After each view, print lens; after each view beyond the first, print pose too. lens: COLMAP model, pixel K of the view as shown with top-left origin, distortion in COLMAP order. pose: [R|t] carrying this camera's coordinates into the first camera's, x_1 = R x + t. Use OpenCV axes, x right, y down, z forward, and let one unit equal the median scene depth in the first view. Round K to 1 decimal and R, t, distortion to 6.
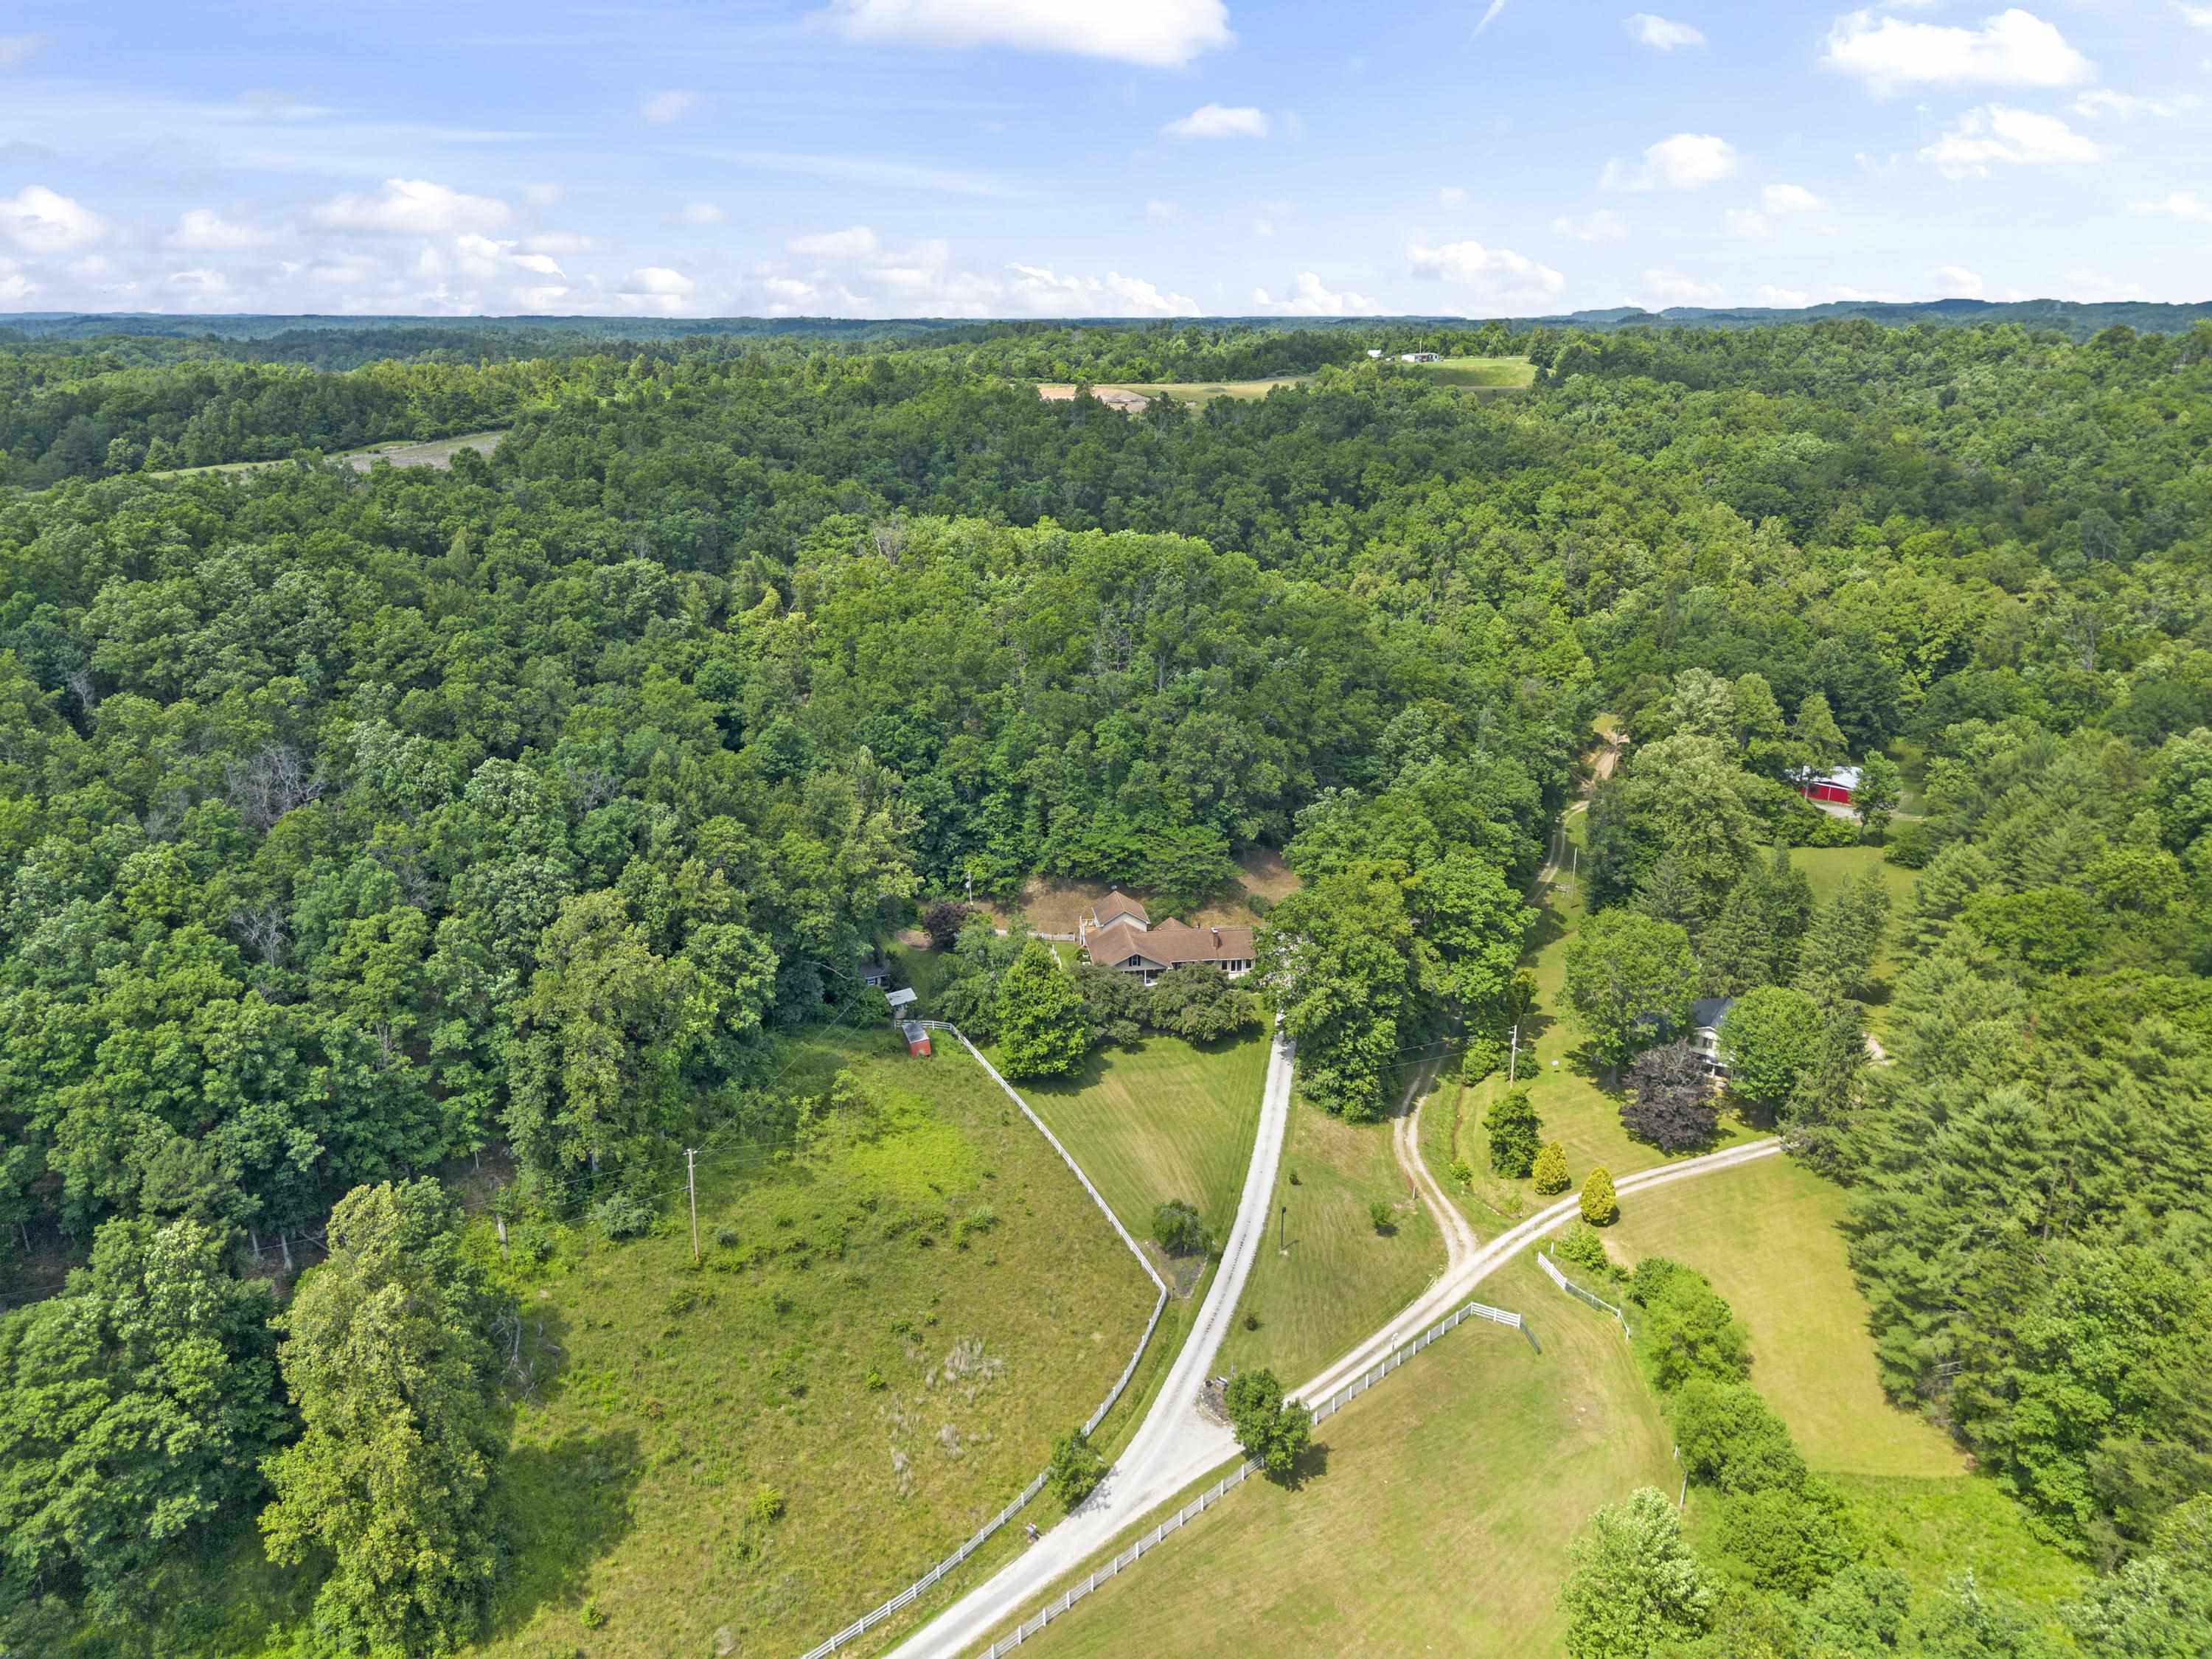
lens RADIAL K [[1563.5, 0, 1153.5], [0, 1563.5, 828.5], [0, 0, 1]] dist [0.074523, -0.068434]
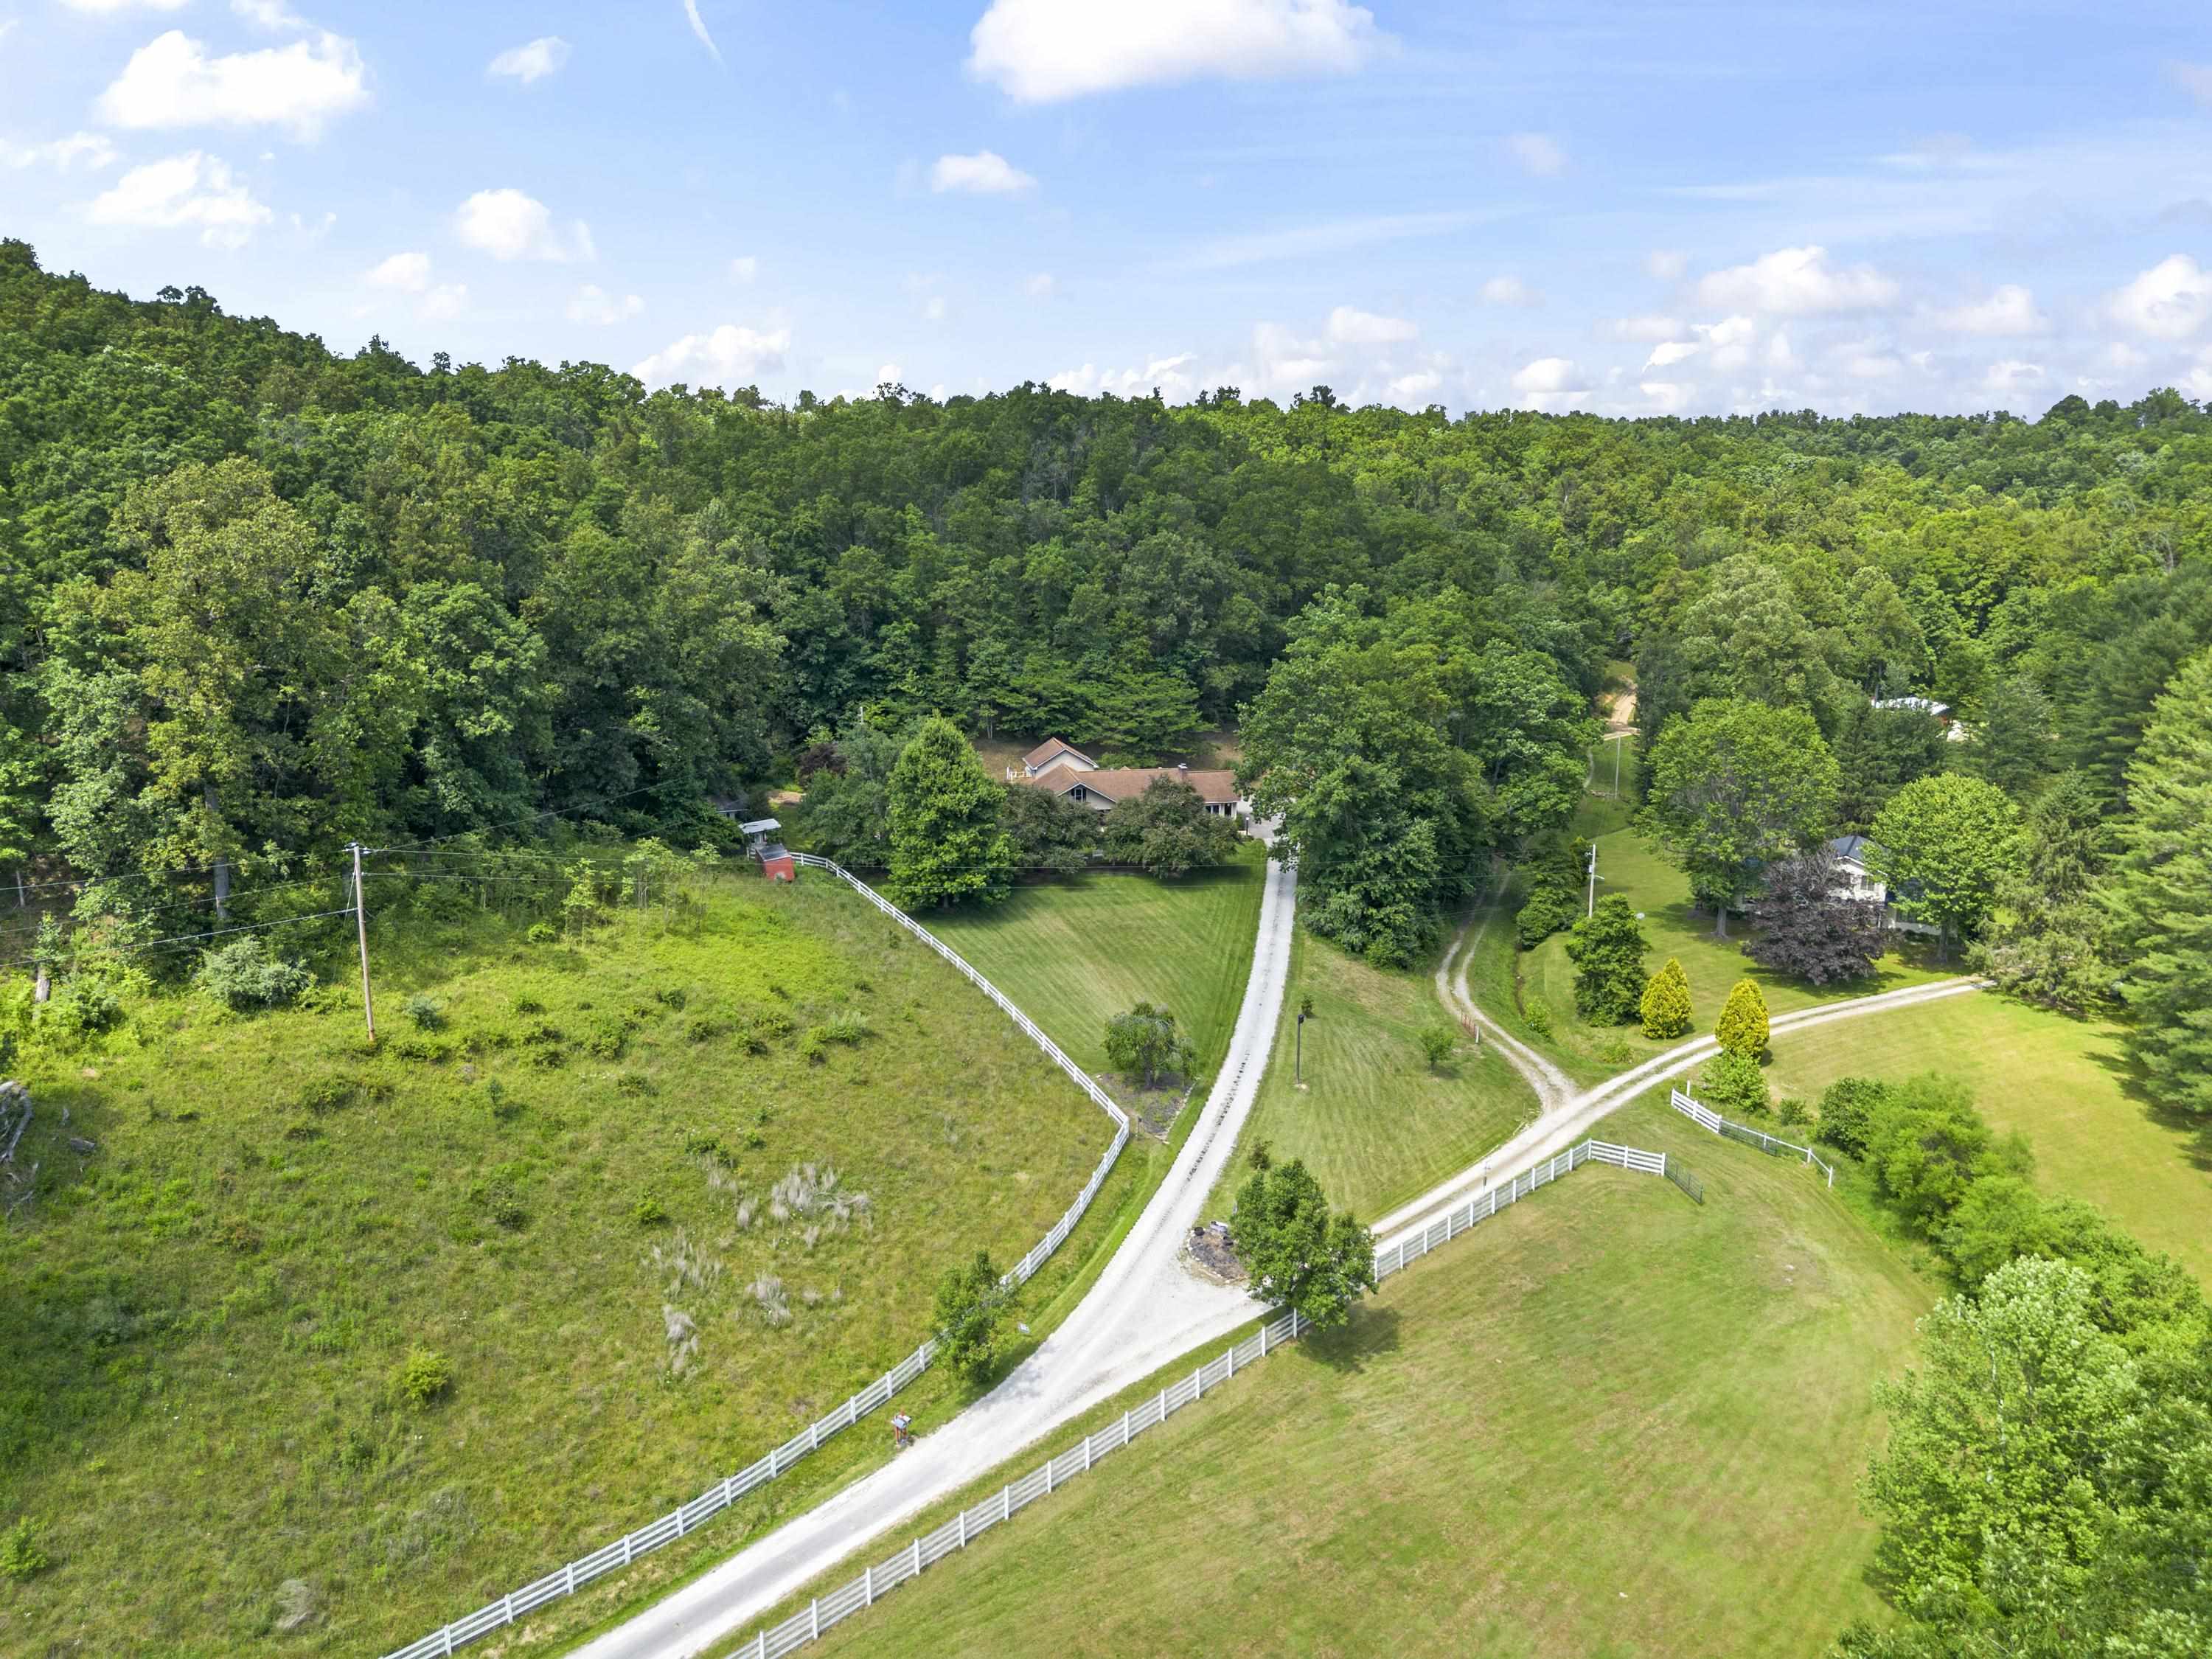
lens RADIAL K [[1563.5, 0, 1153.5], [0, 1563.5, 828.5], [0, 0, 1]] dist [0.074523, -0.068434]
pose [[0.999296, -0.005163, 0.037146, -0.005088], [0.008927, 0.994755, -0.101892, 0.229240], [-0.036426, 0.102152, 0.994102, 0.325095]]
